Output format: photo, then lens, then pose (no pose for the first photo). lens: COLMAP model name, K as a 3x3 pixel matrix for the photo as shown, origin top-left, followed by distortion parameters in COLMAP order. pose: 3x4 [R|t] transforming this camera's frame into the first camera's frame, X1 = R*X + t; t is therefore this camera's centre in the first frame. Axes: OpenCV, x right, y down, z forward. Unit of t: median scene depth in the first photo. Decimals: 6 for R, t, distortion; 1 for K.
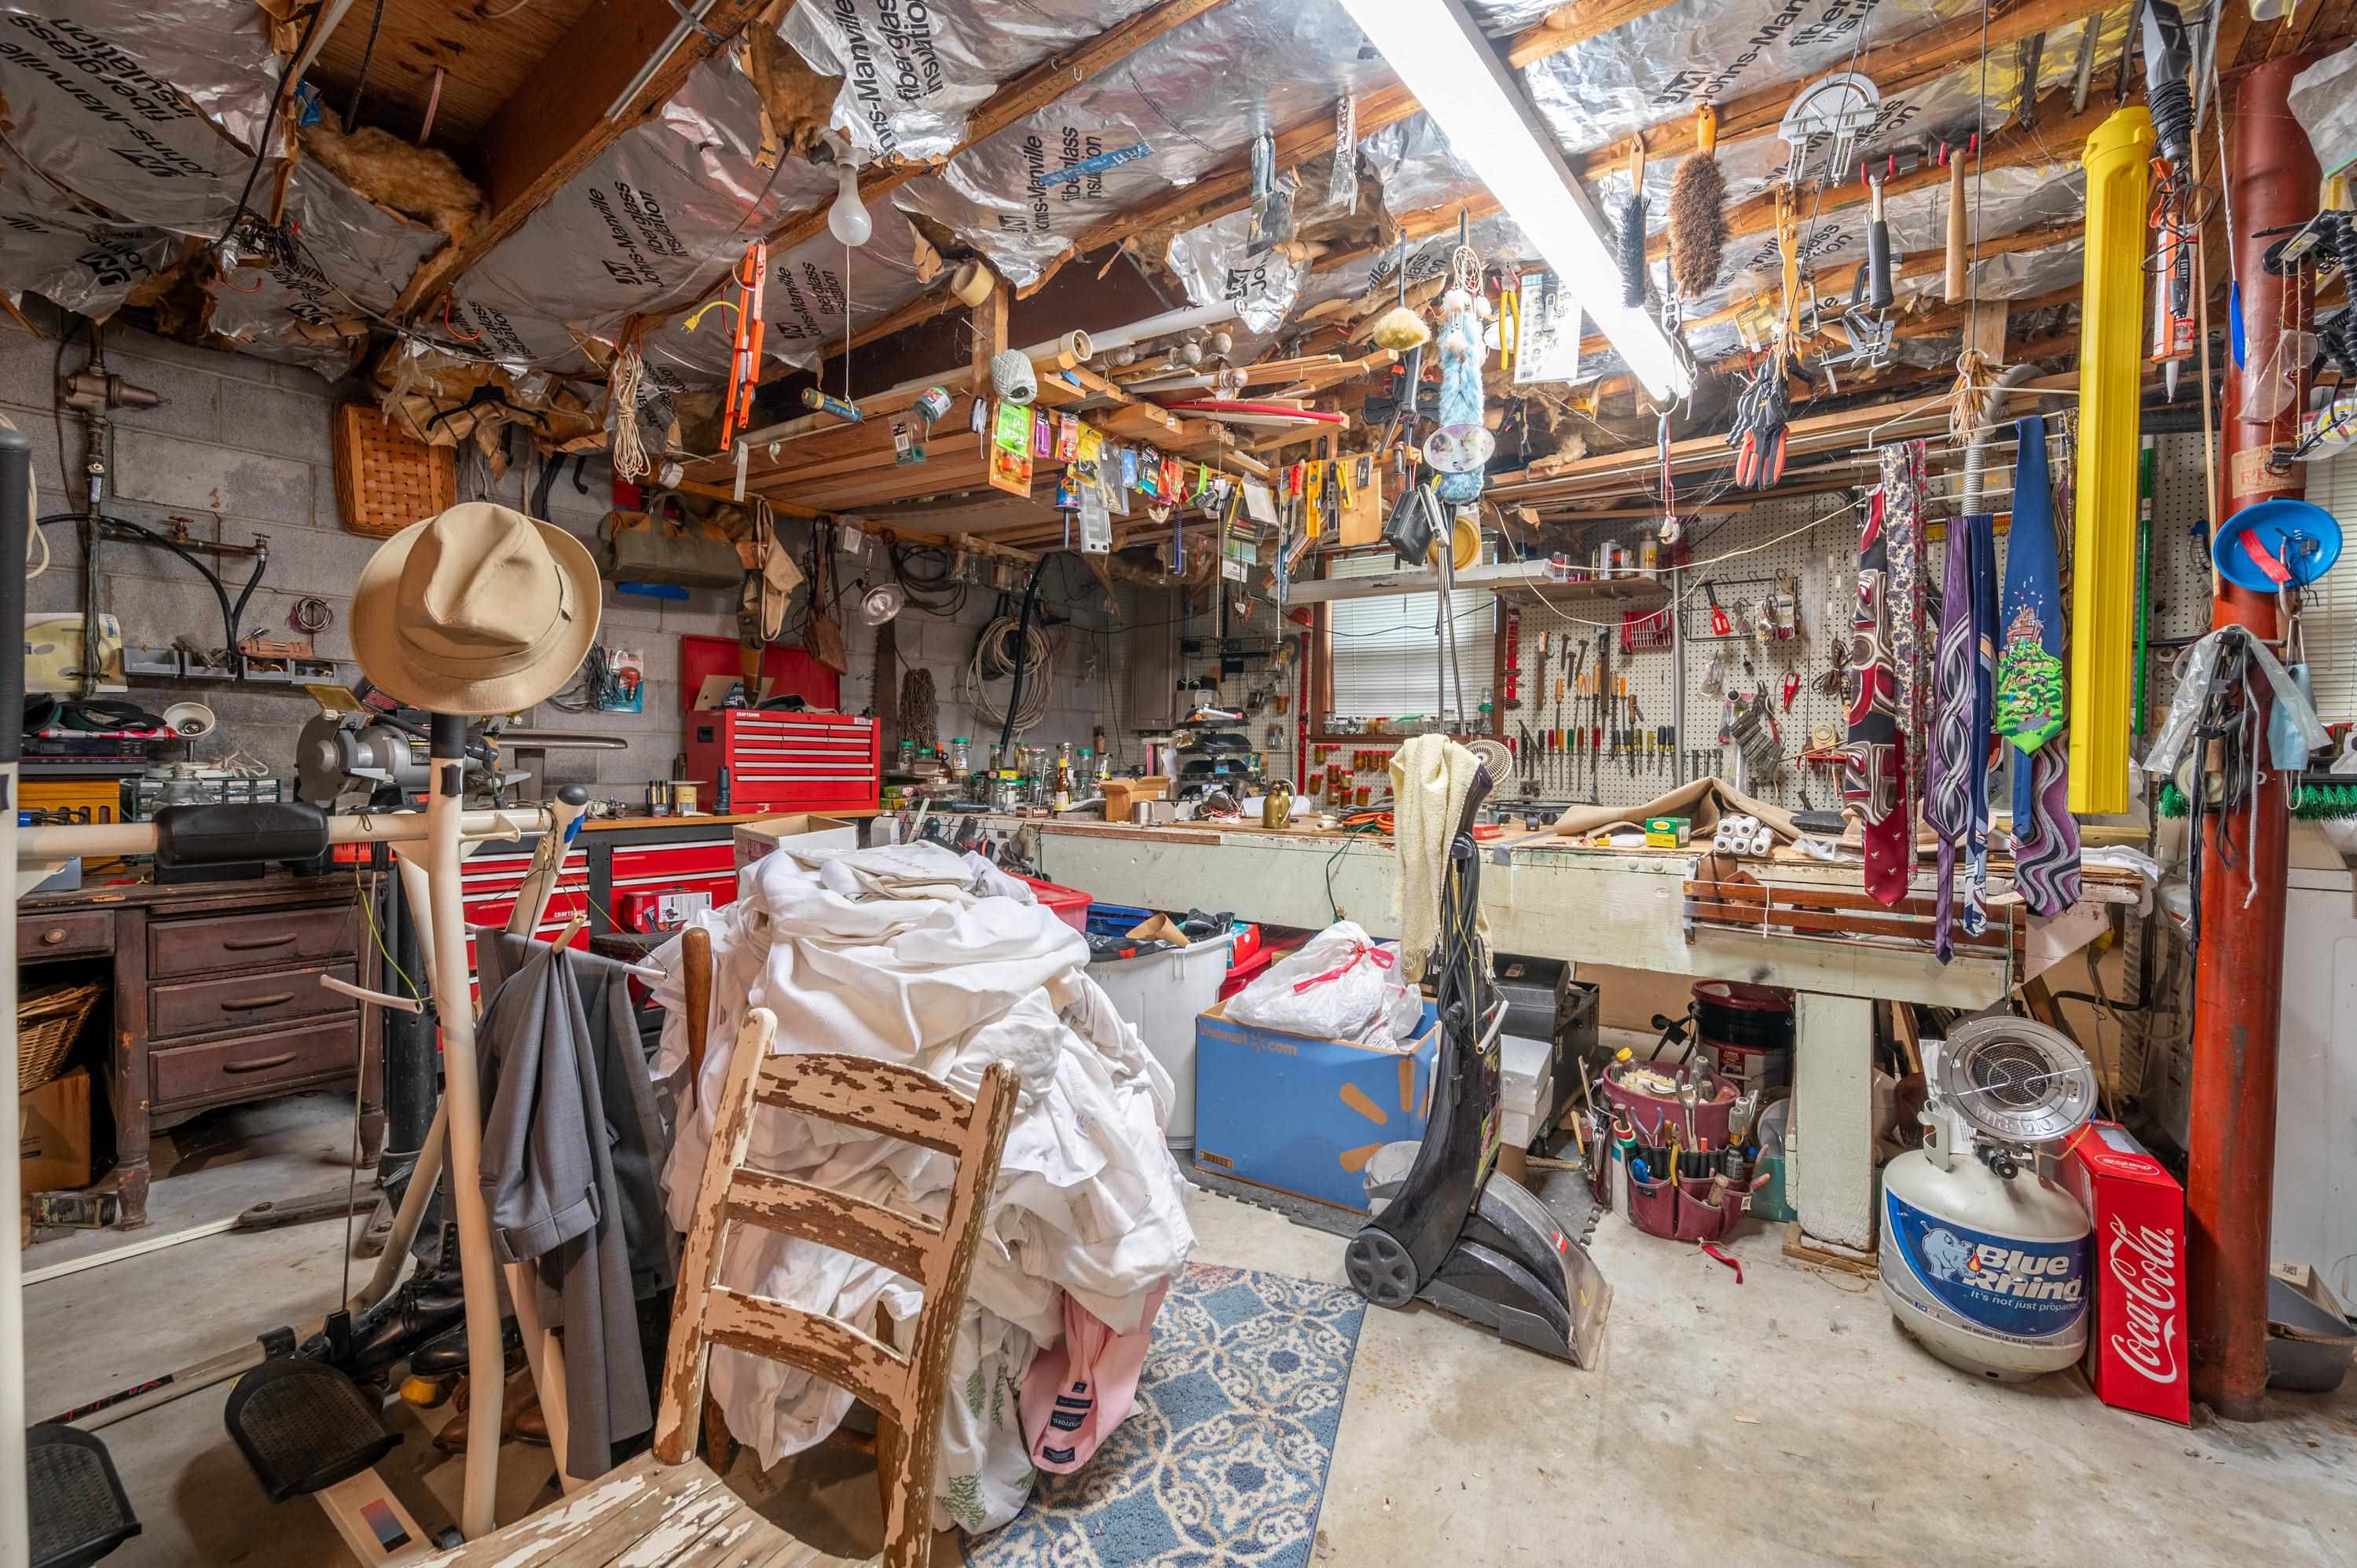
lens RADIAL K [[944.2, 0, 1226.8], [0, 944.2, 770.4], [0, 0, 1]] dist [-0.000364, -0.000196]
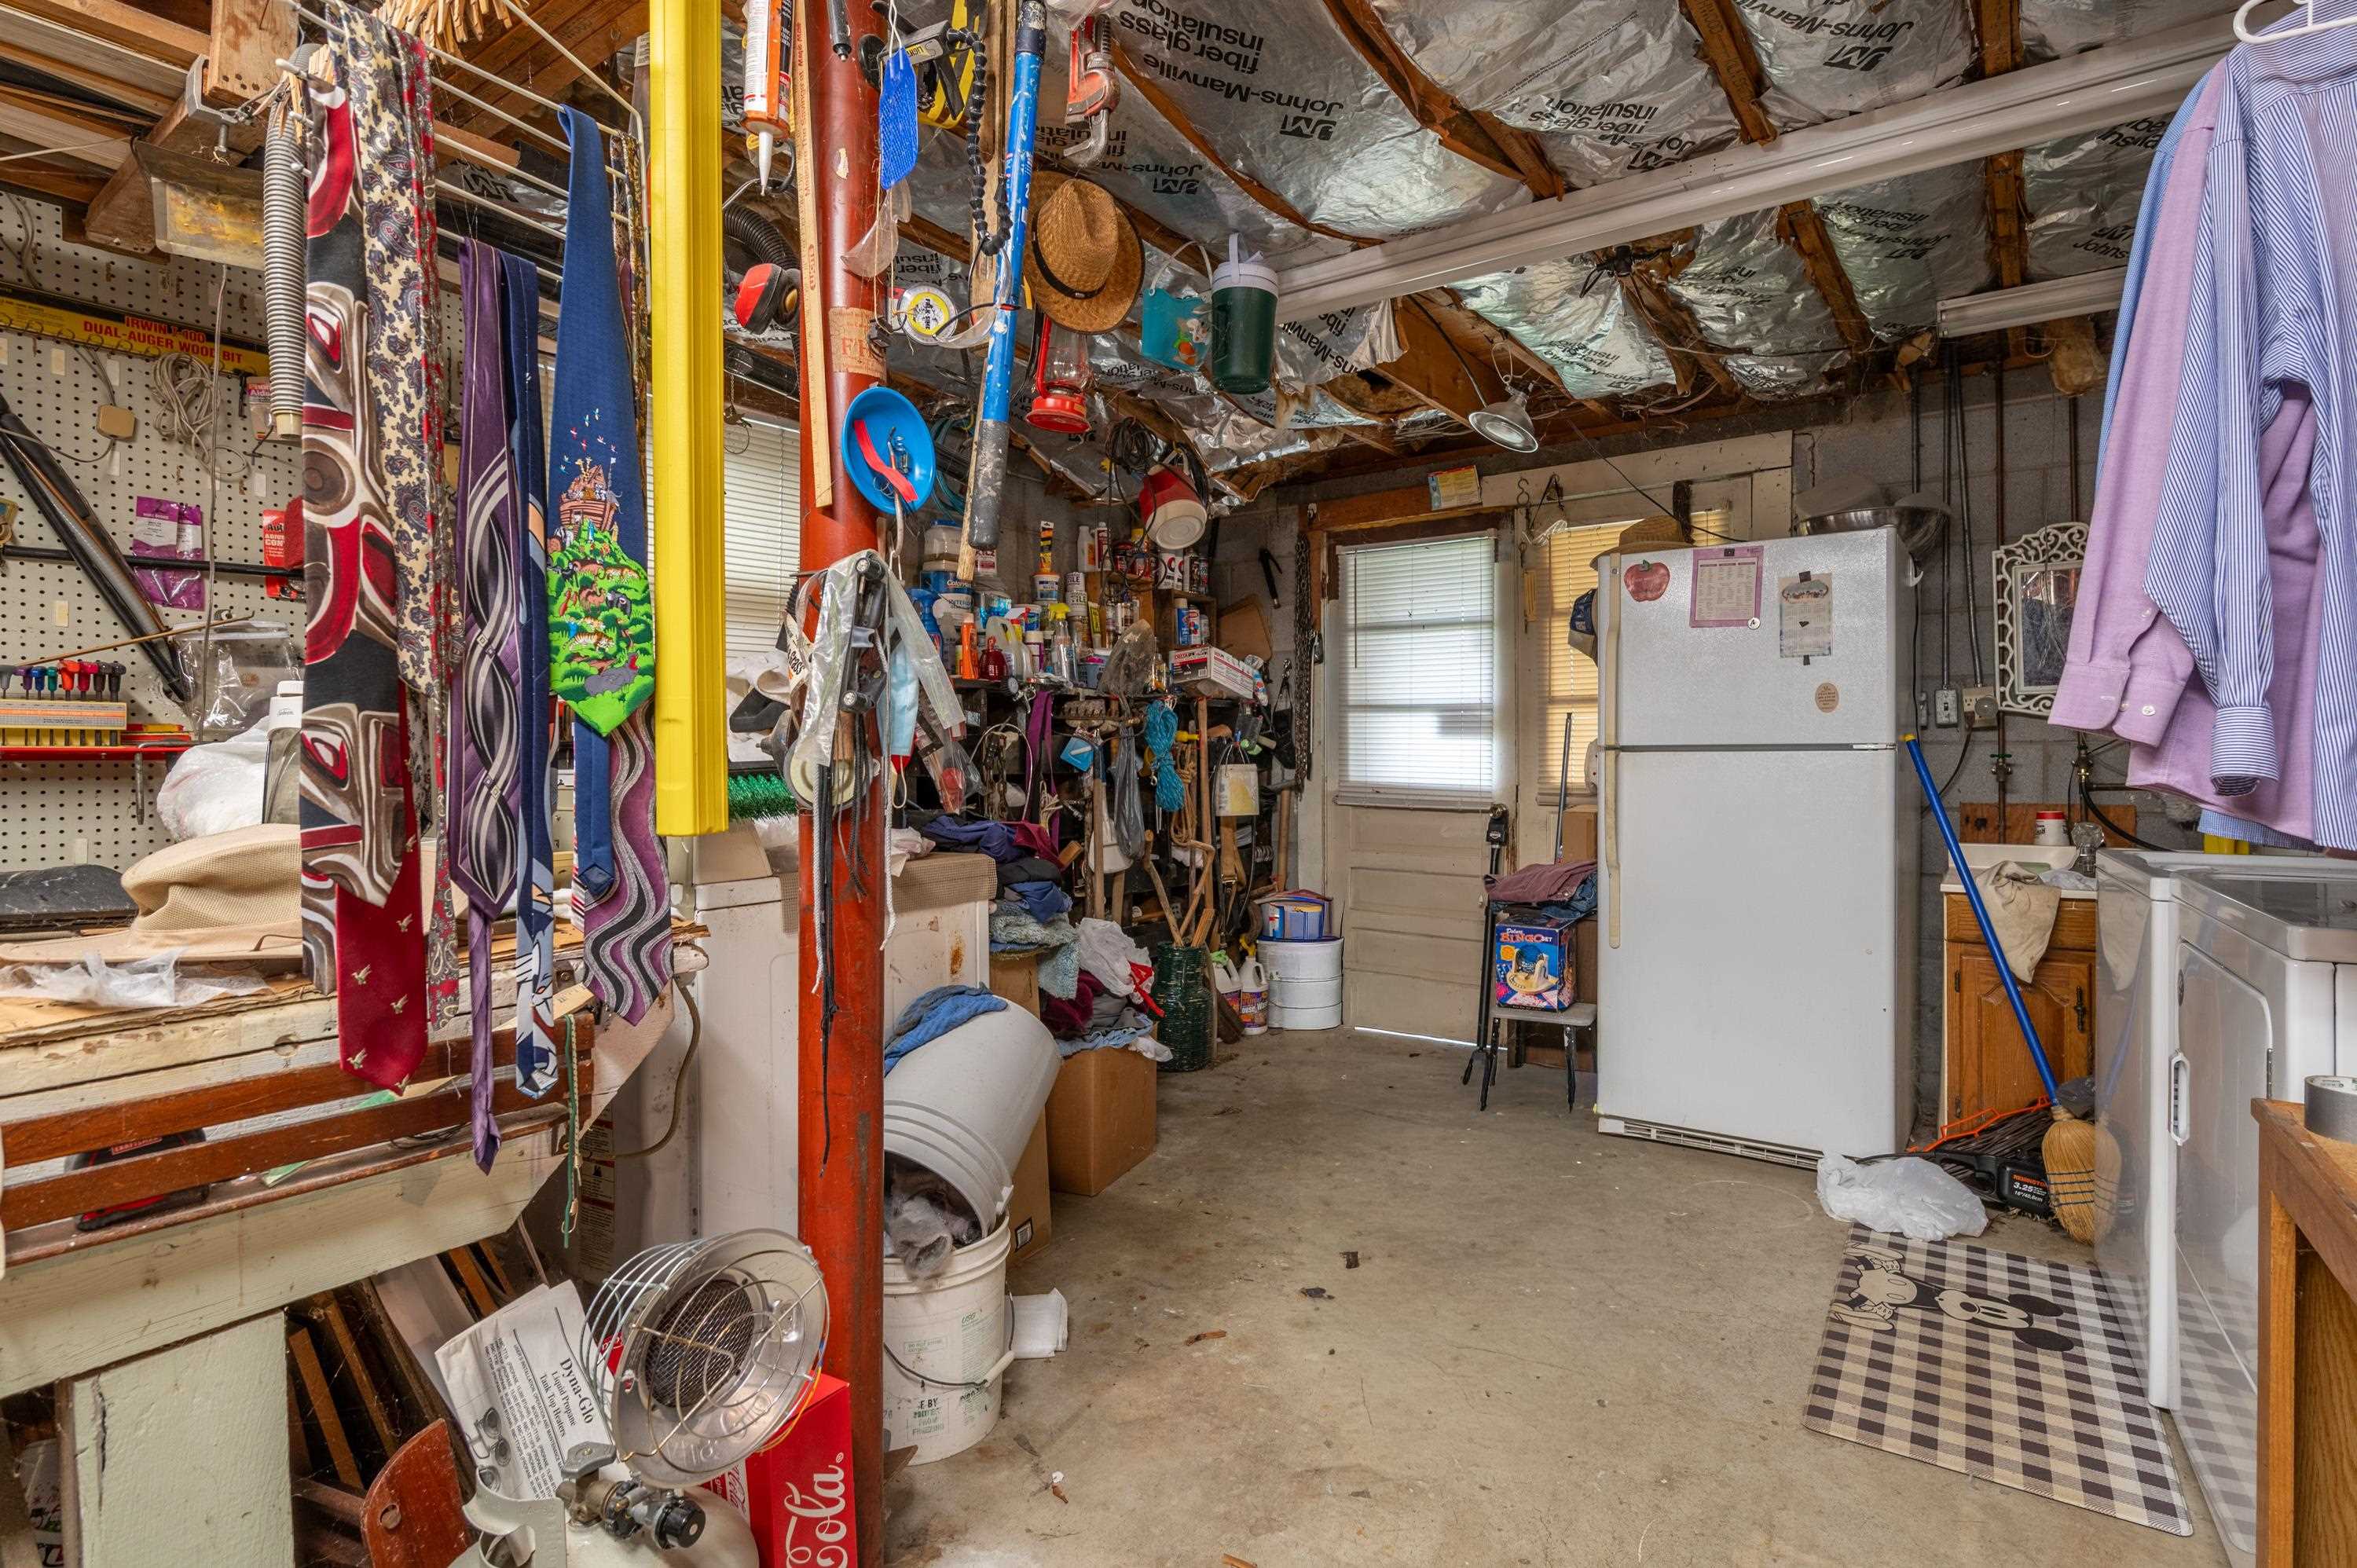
lens RADIAL K [[1144.9, 0, 1182.6], [0, 1144.9, 762.5], [0, 0, 1]] dist [-0.001038, -0.000336]
pose [[-0.022543, -0.021026, 0.999525, 0.175920], [0.021761, 0.999532, 0.021517, -0.008282], [-0.999509, 0.022236, -0.022075, 0.662293]]
